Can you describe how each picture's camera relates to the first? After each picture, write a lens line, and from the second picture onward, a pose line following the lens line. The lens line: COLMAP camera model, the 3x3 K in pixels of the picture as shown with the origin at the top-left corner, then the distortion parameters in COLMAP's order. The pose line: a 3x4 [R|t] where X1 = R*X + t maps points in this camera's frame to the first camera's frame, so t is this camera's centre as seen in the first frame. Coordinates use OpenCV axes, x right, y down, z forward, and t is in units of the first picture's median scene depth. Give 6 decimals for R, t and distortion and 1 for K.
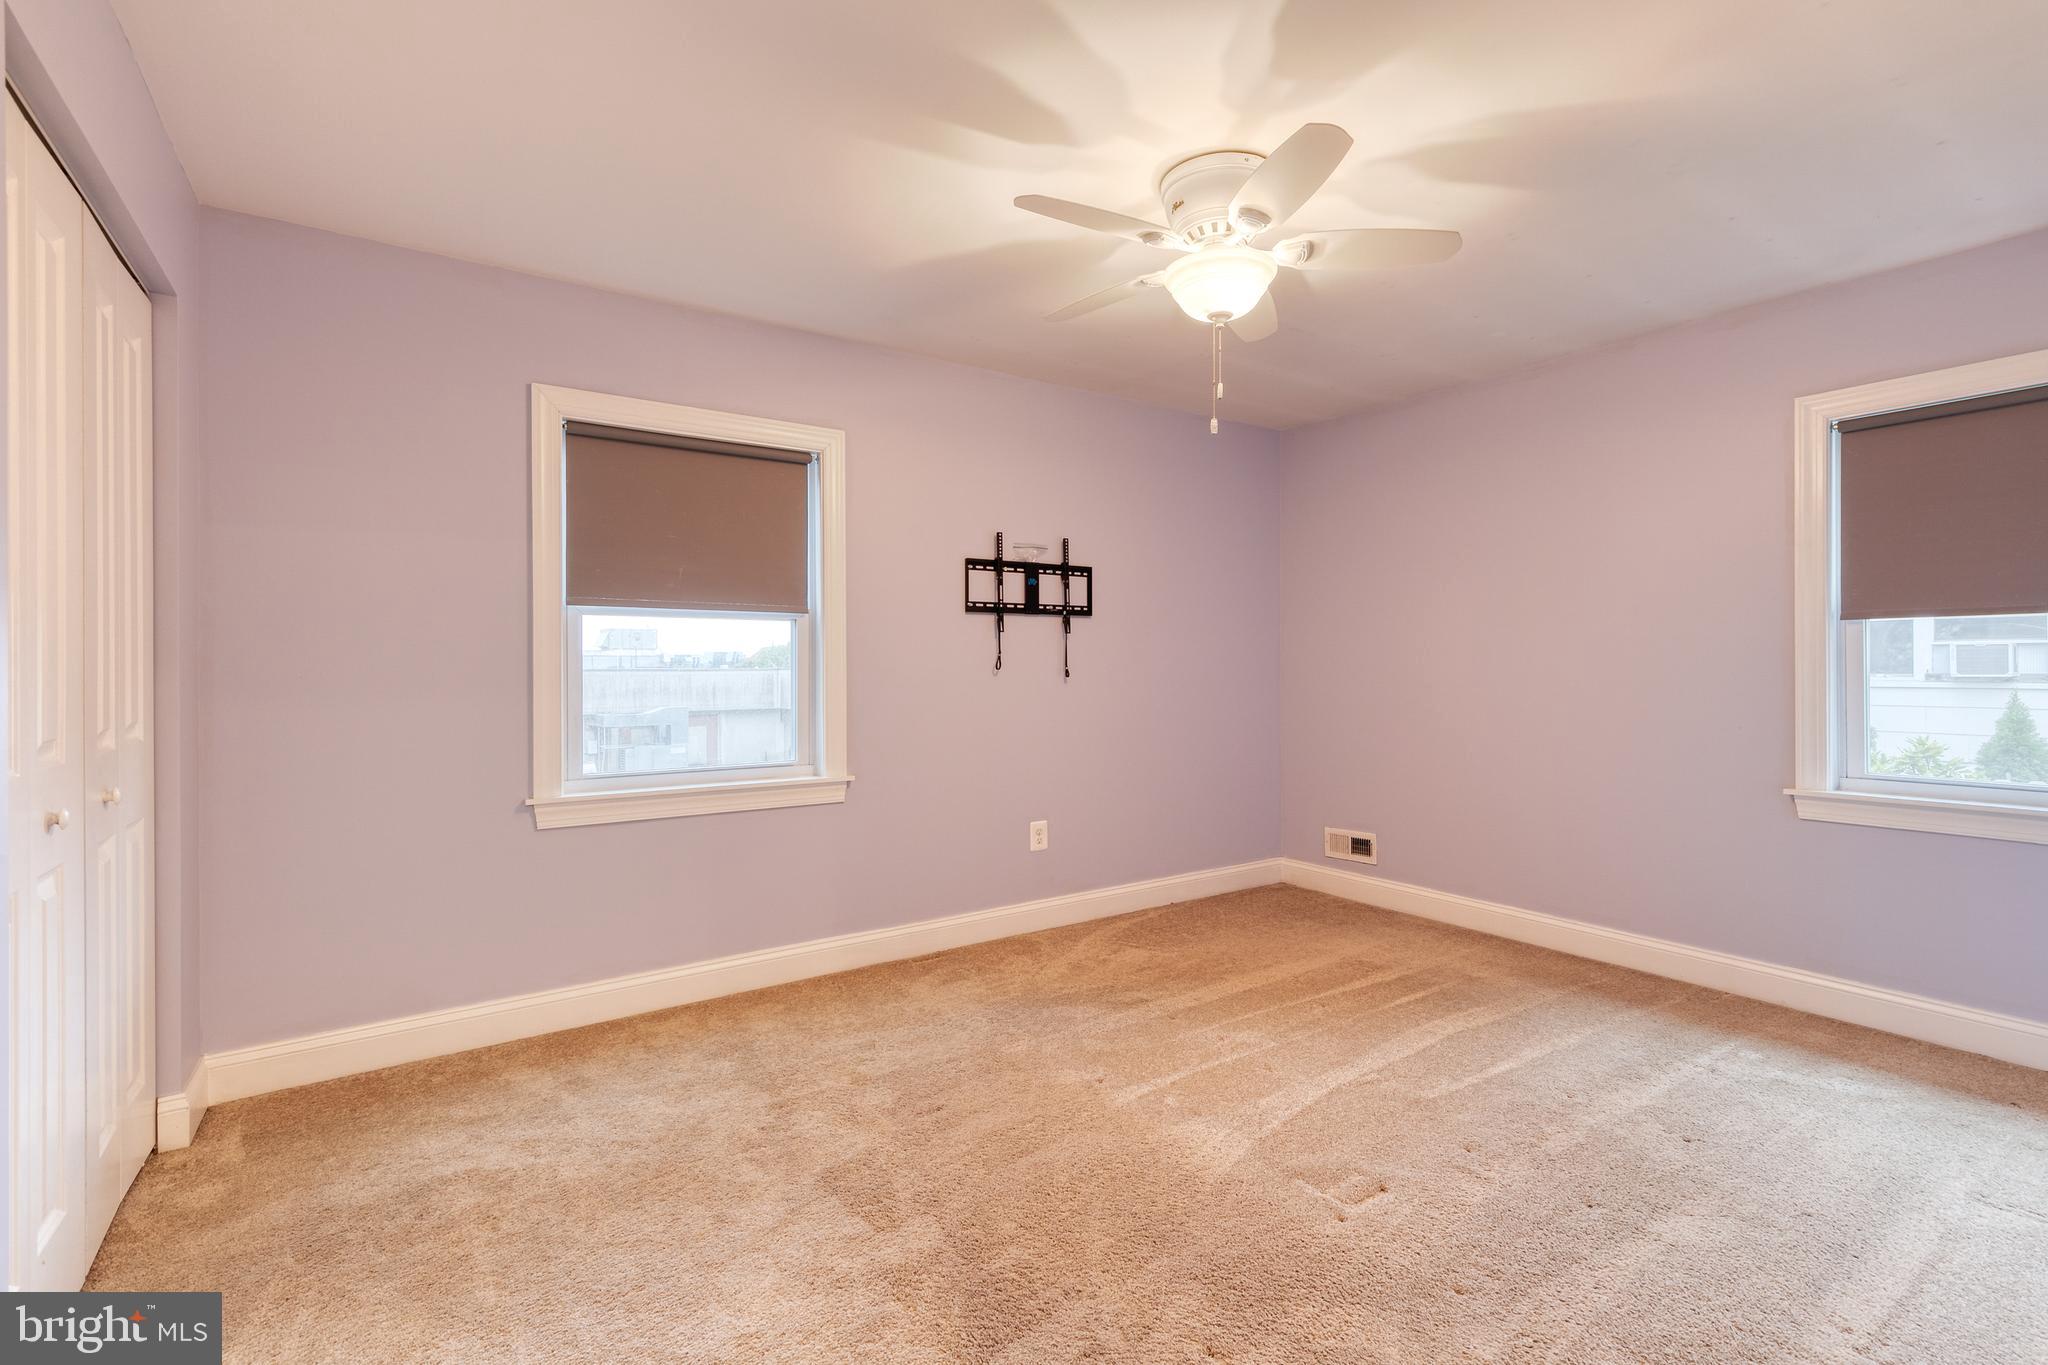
lens RADIAL K [[927.0, 0, 1021.1], [0, 927.0, 675.3], [0, 0, 1]] dist [0.009225, -0.002320]
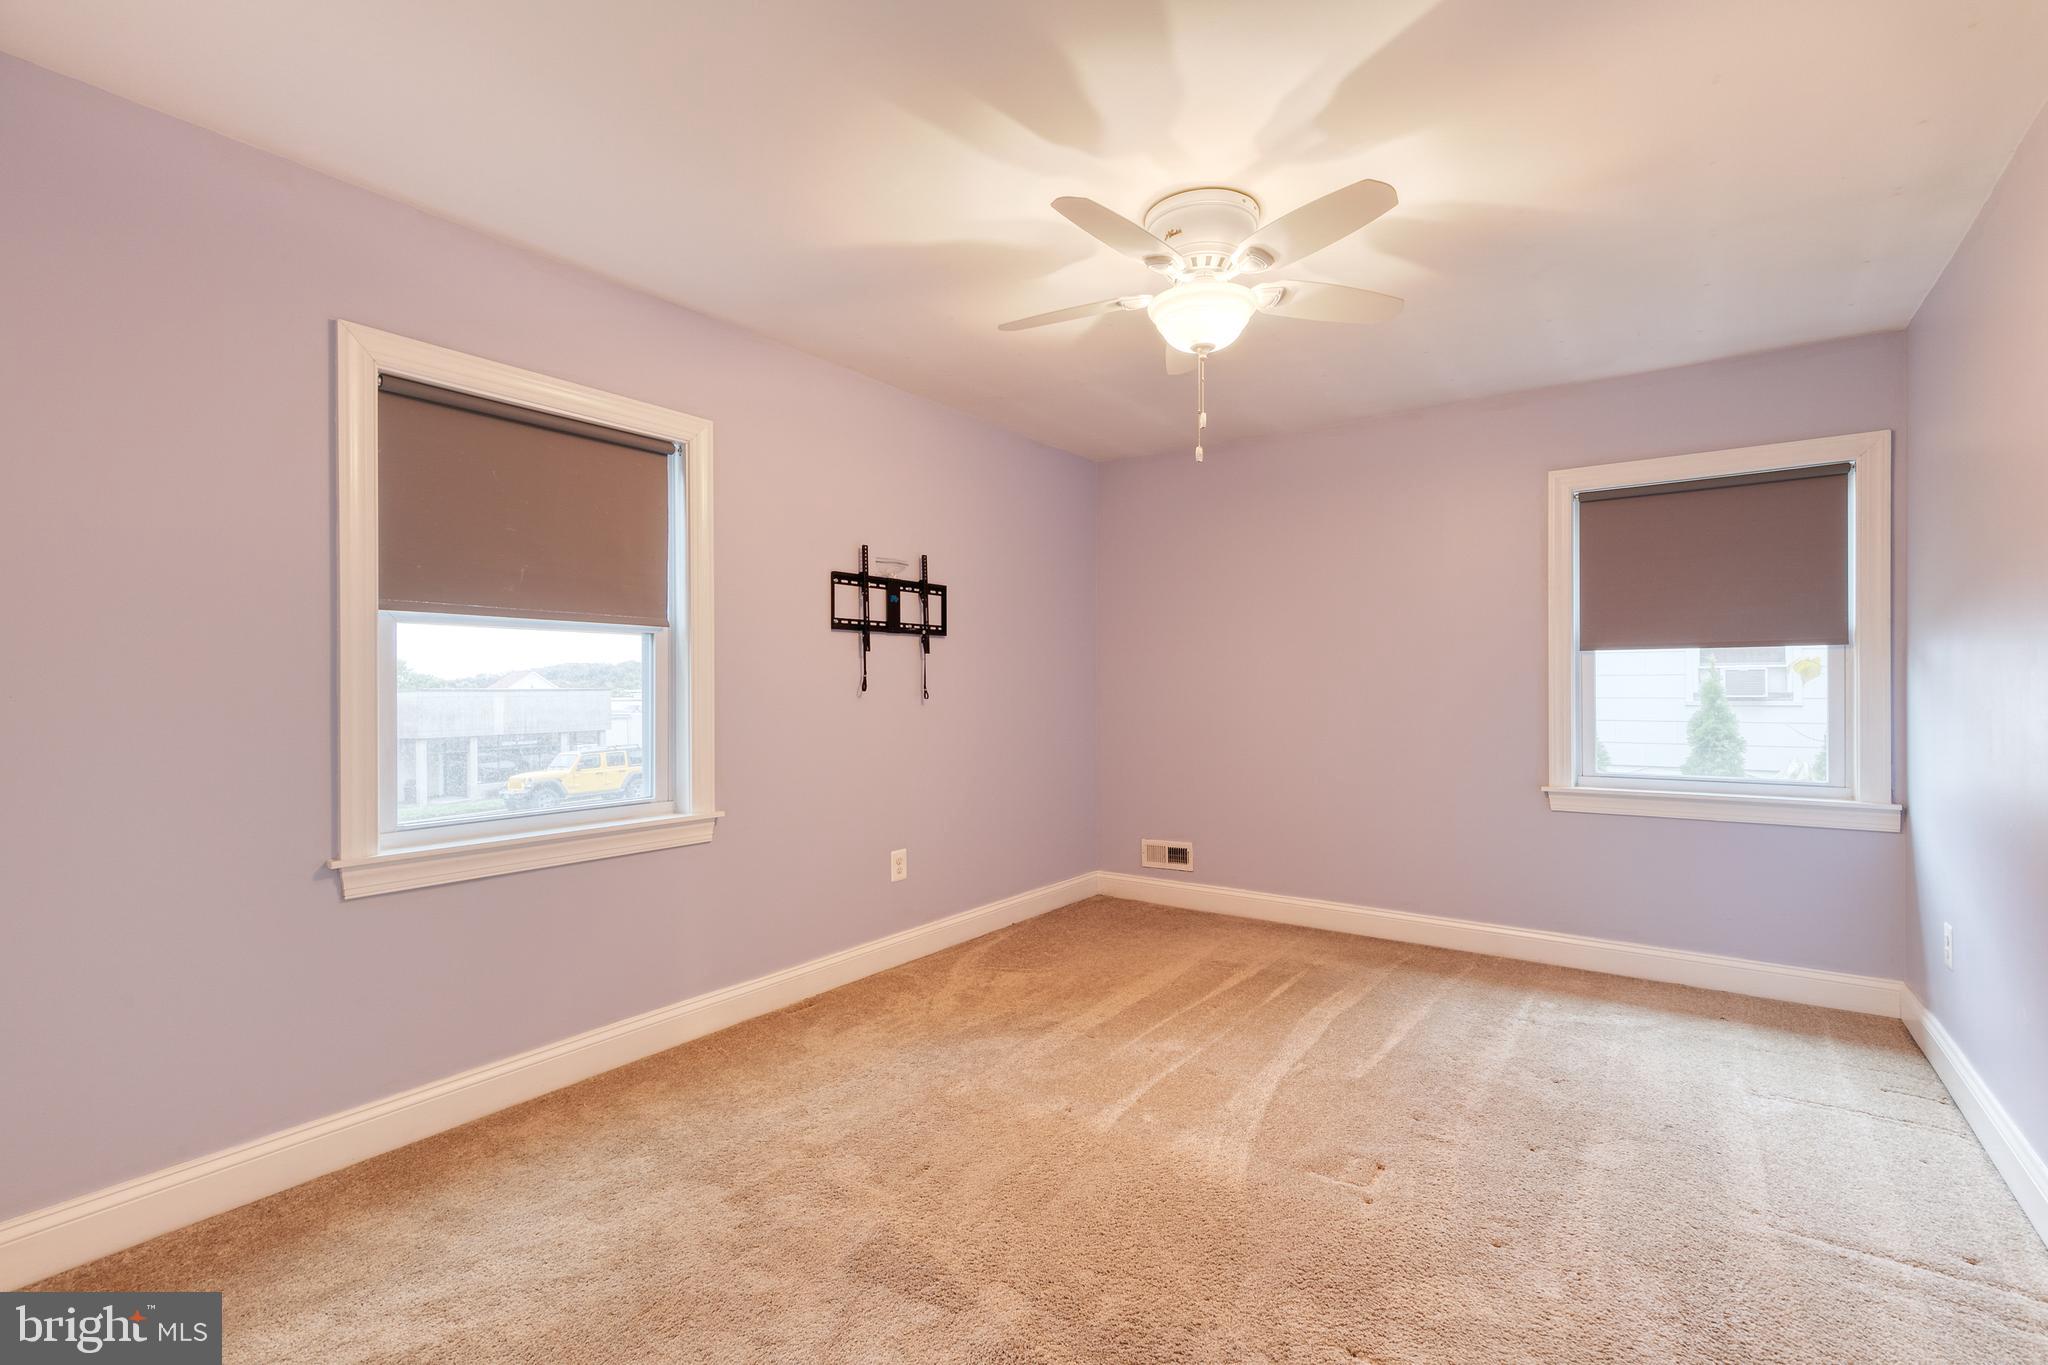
lens RADIAL K [[927.0, 0, 1026.1], [0, 927.0, 696.0], [0, 0, 1]] dist [0.009225, -0.002320]
pose [[0.938786, -0.003346, 0.344484, -0.256305], [0.003349, 0.999994, 0.000588, -0.001721], [-0.344484, 0.000602, 0.938792, 0.080695]]
